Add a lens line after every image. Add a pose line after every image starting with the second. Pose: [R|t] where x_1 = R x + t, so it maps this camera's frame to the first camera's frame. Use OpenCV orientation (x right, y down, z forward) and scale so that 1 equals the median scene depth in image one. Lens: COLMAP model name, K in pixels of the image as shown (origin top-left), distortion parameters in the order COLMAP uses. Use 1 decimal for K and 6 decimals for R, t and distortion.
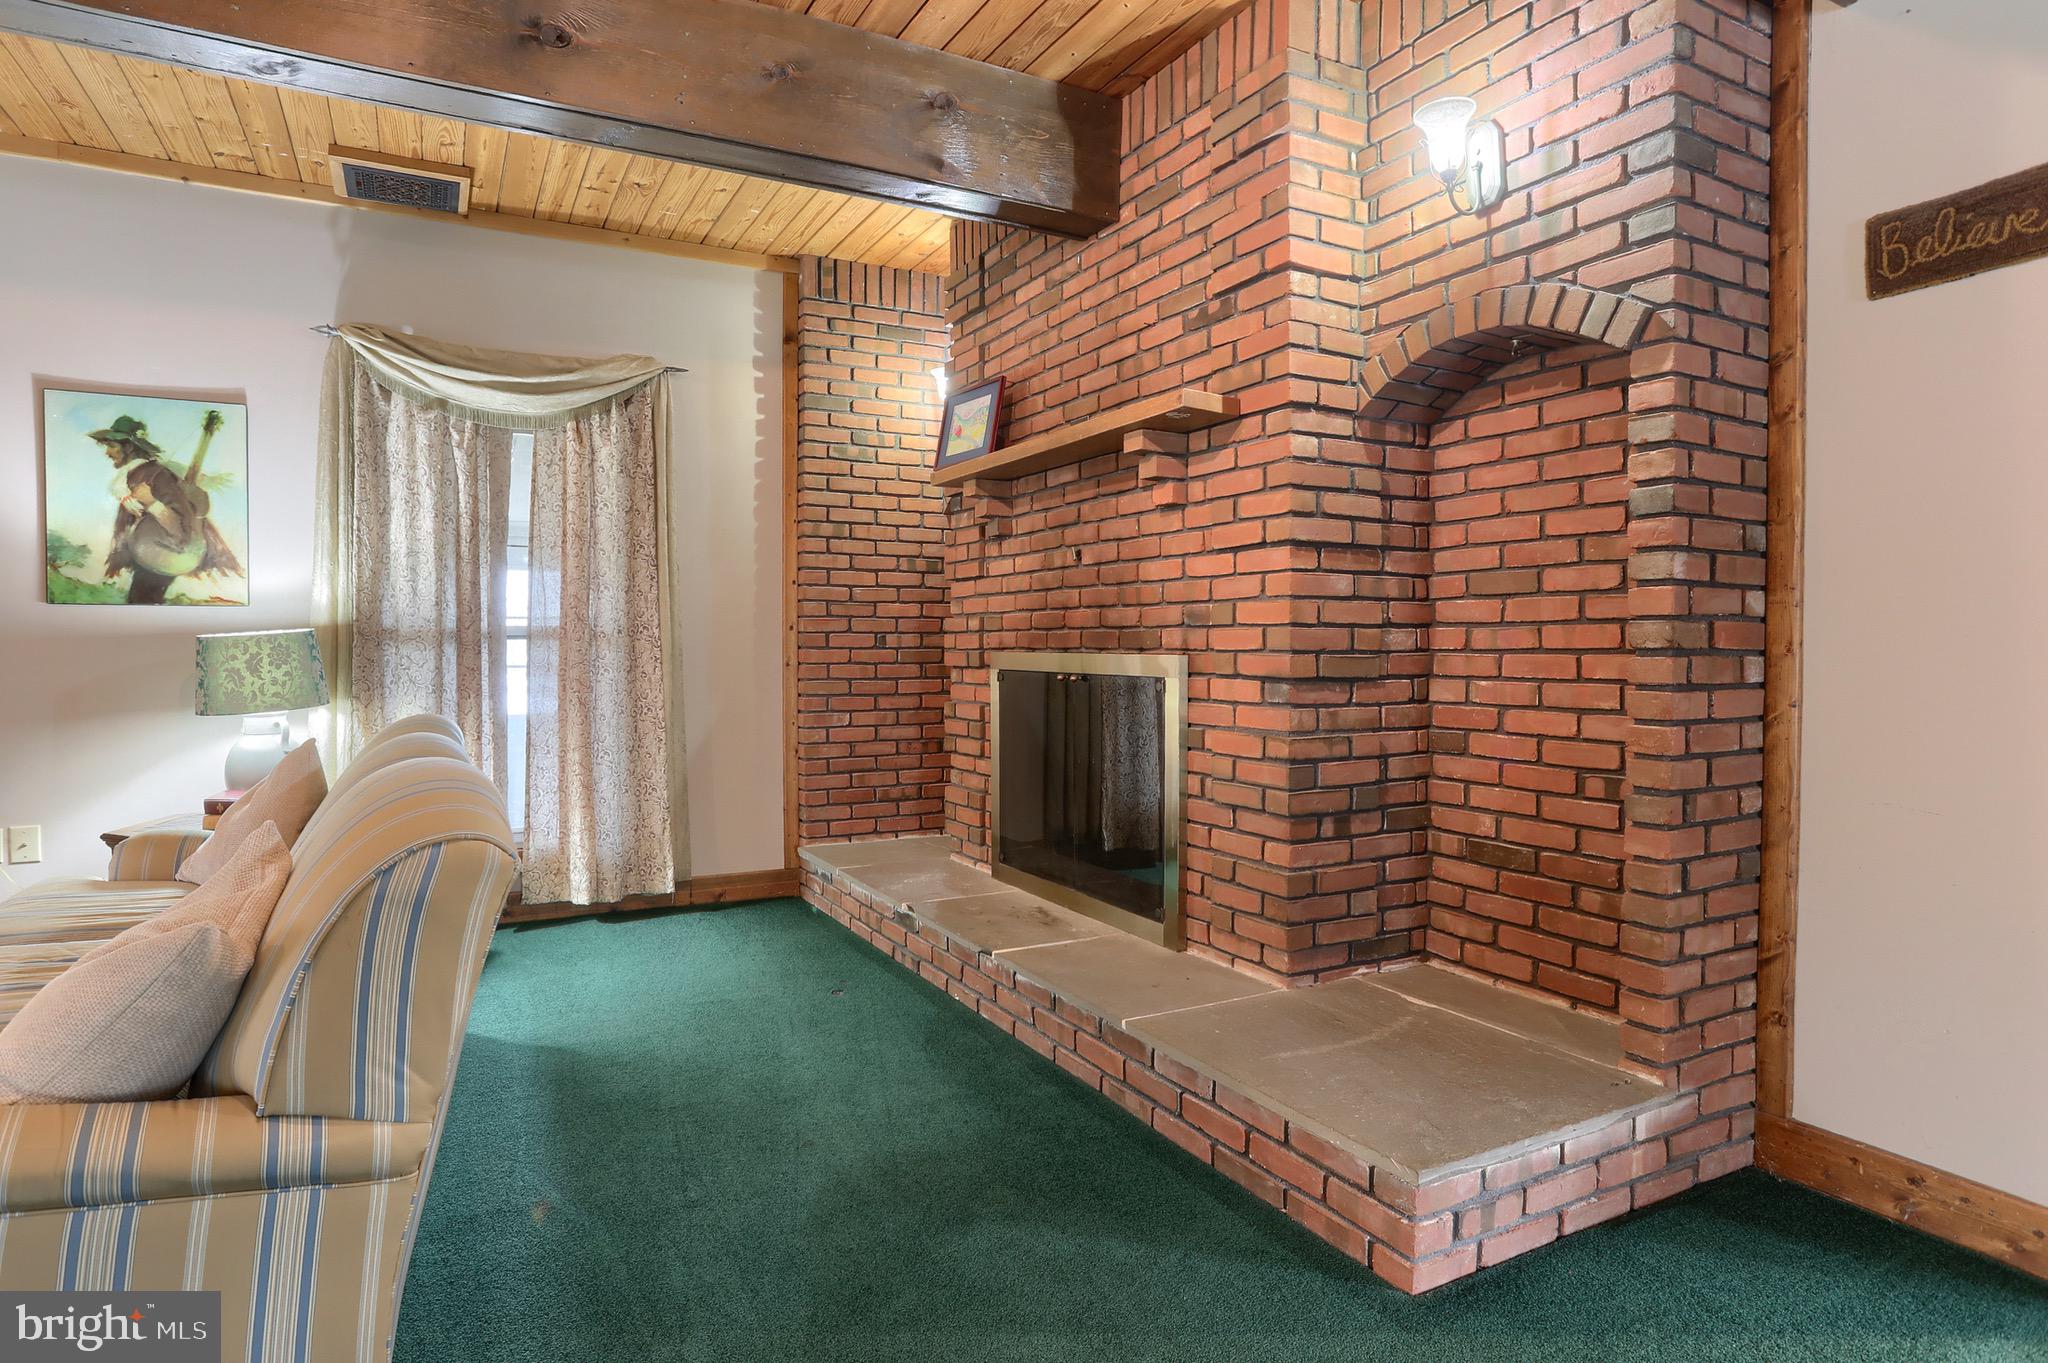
lens RADIAL K [[1110.1, 0, 989.2], [0, 1110.1, 666.6], [0, 0, 1]] dist [-0.040957, 0.021187]
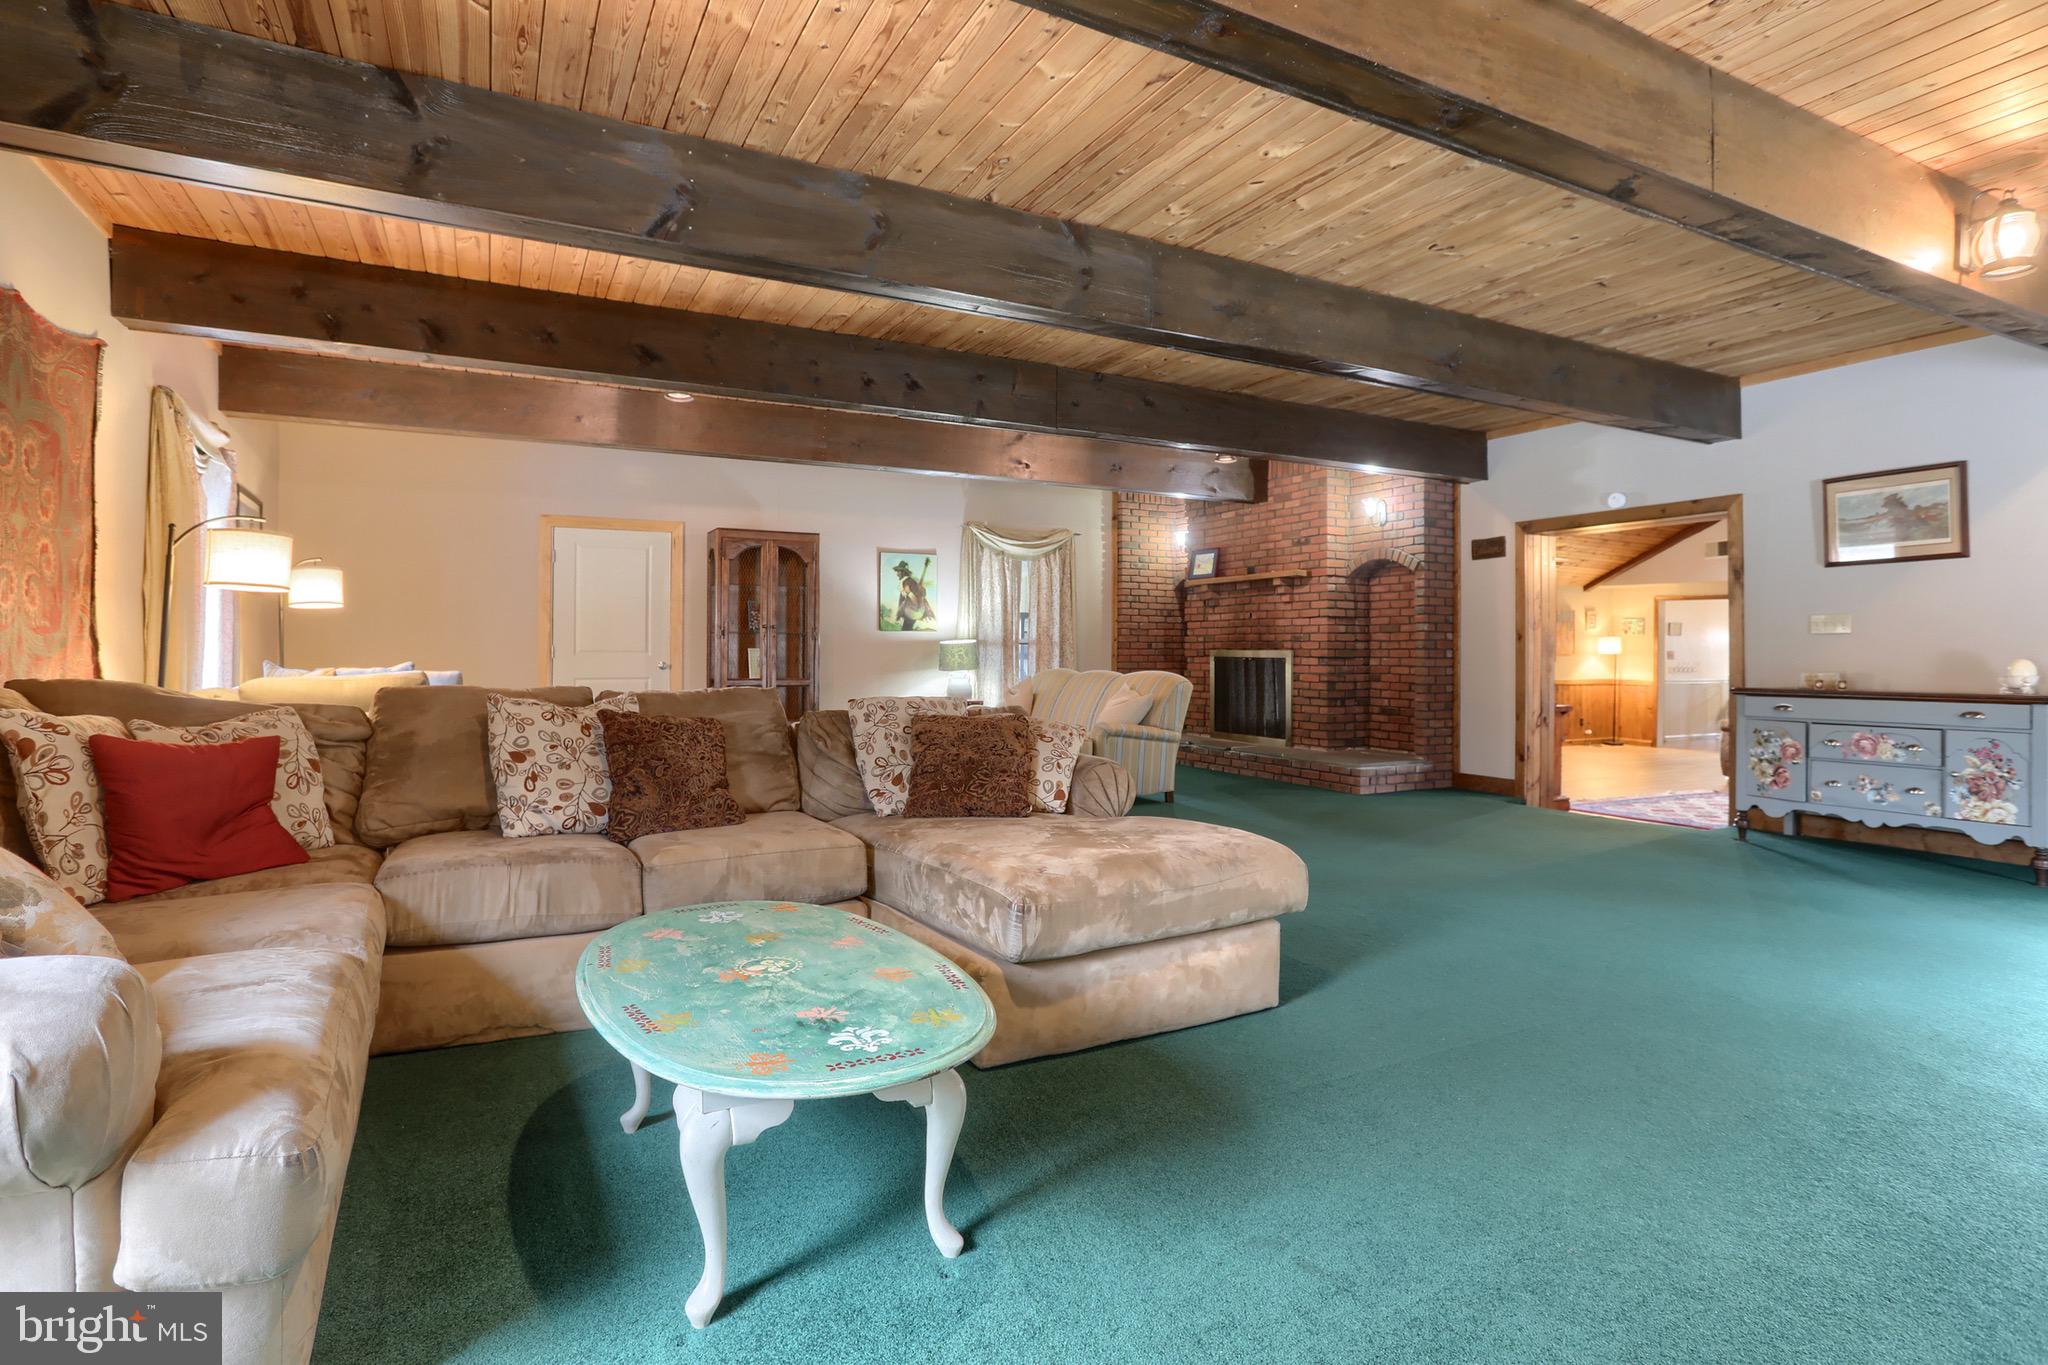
lens RADIAL K [[1034.0, 0, 1111.9], [0, 1034.0, 641.0], [0, 0, 1]] dist [-0.027086, 0.010805]
pose [[0.996247, 0.003917, 0.086472, -0.494597], [-0.001458, 0.999593, -0.028485, 0.039518], [-0.086548, 0.028252, 0.995847, -1.570749]]
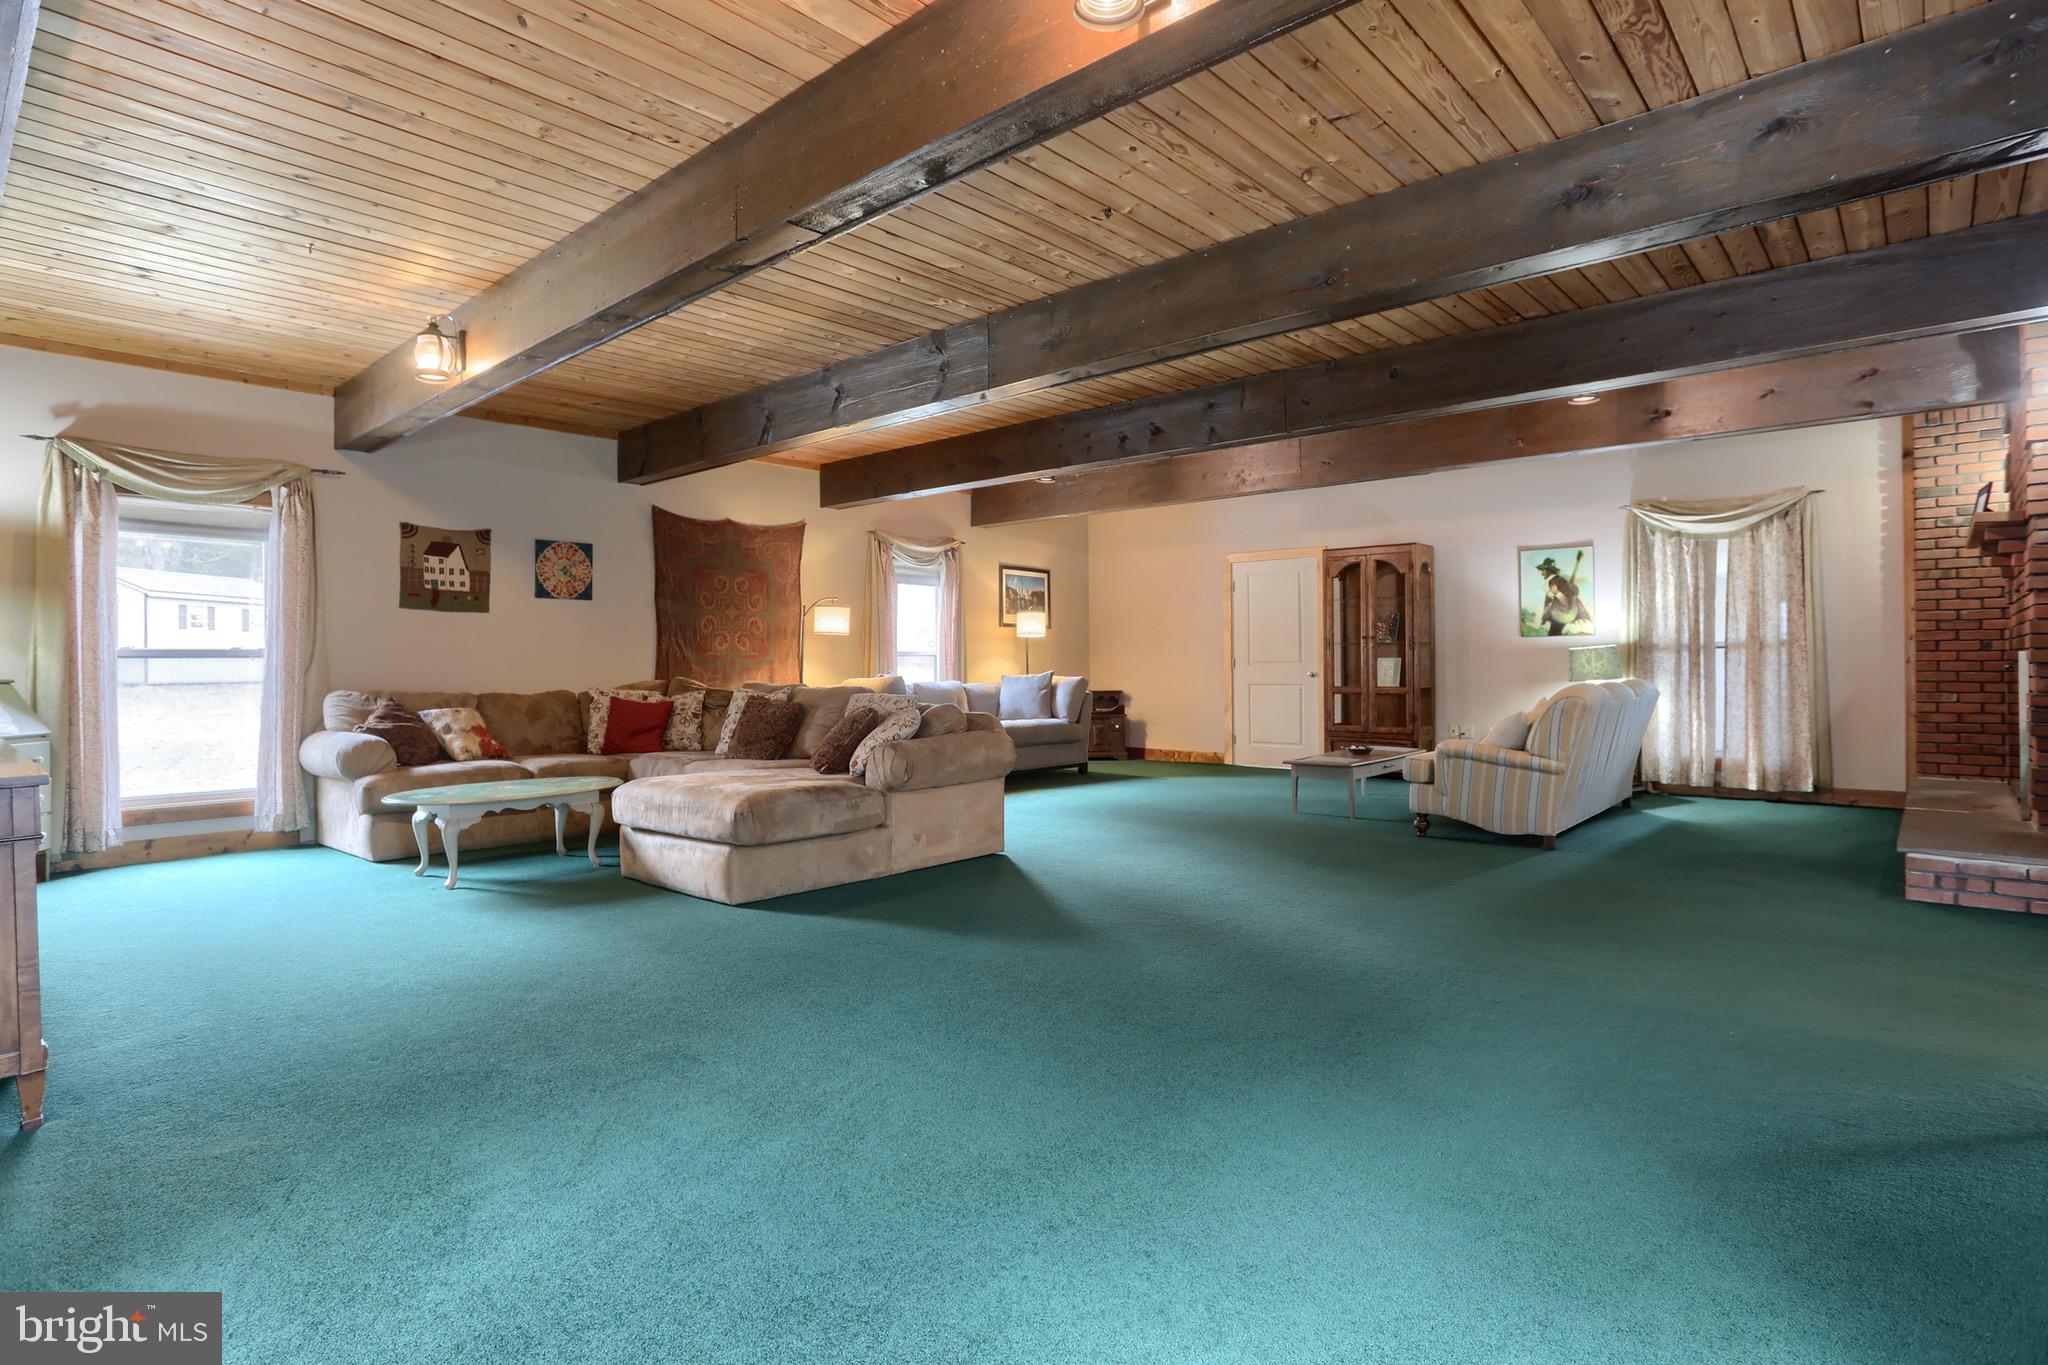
lens RADIAL K [[1110.1, 0, 1058.5], [0, 1110.1, 662.8], [0, 0, 1]] dist [-0.040957, 0.021187]
pose [[0.402288, -0.002732, -0.915509, 0.988385], [-0.008789, 0.999938, -0.006846, 0.027303], [0.915471, 0.010800, 0.402239, -0.953319]]
